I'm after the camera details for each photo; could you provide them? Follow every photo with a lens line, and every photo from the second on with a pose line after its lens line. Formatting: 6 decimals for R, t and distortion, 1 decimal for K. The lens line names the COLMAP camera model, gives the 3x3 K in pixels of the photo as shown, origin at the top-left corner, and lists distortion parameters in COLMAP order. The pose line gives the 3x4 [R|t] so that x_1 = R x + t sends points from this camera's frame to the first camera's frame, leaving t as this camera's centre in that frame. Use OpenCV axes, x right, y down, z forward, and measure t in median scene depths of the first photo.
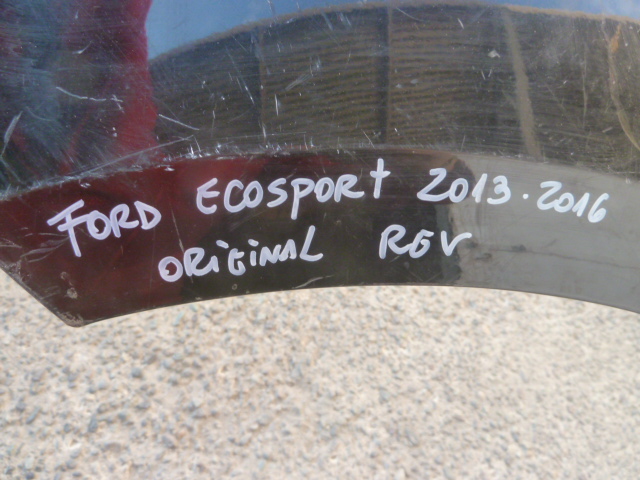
lens RADIAL K [[467.8, 0, 320.1], [0, 467.8, 239.2], [0, 0, 1]] dist [-0.043263, 0.001920]
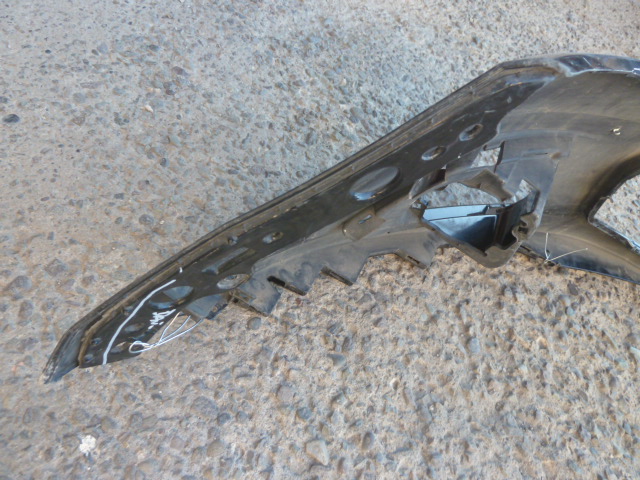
lens RADIAL K [[467.8, 0, 319.7], [0, 467.8, 239.7], [0, 0, 1]] dist [-0.043263, 0.001920]
pose [[-0.509069, 0.486481, -0.710060, 0.439170], [-0.858265, -0.224561, 0.461469, 0.289485], [0.065044, 0.844339, 0.531846, 0.438123]]
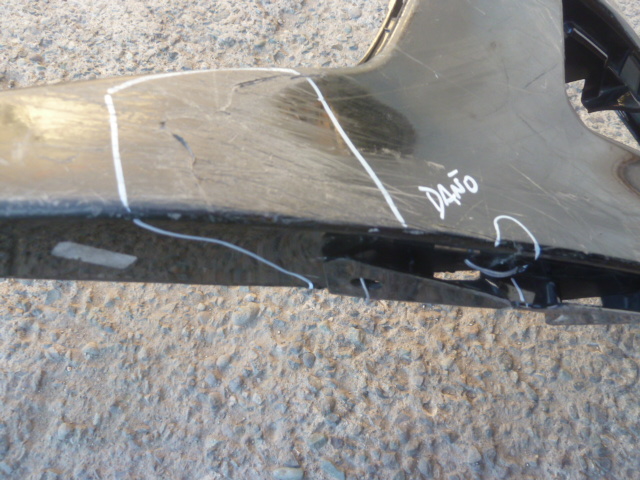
lens RADIAL K [[467.8, 0, 320.3], [0, 467.8, 240.1], [0, 0, 1]] dist [-0.043263, 0.001920]
pose [[0.251424, -0.944881, 0.209730, -0.162543], [0.839758, 0.320701, 0.438130, -0.210615], [-0.481241, 0.065967, 0.874103, 0.498043]]
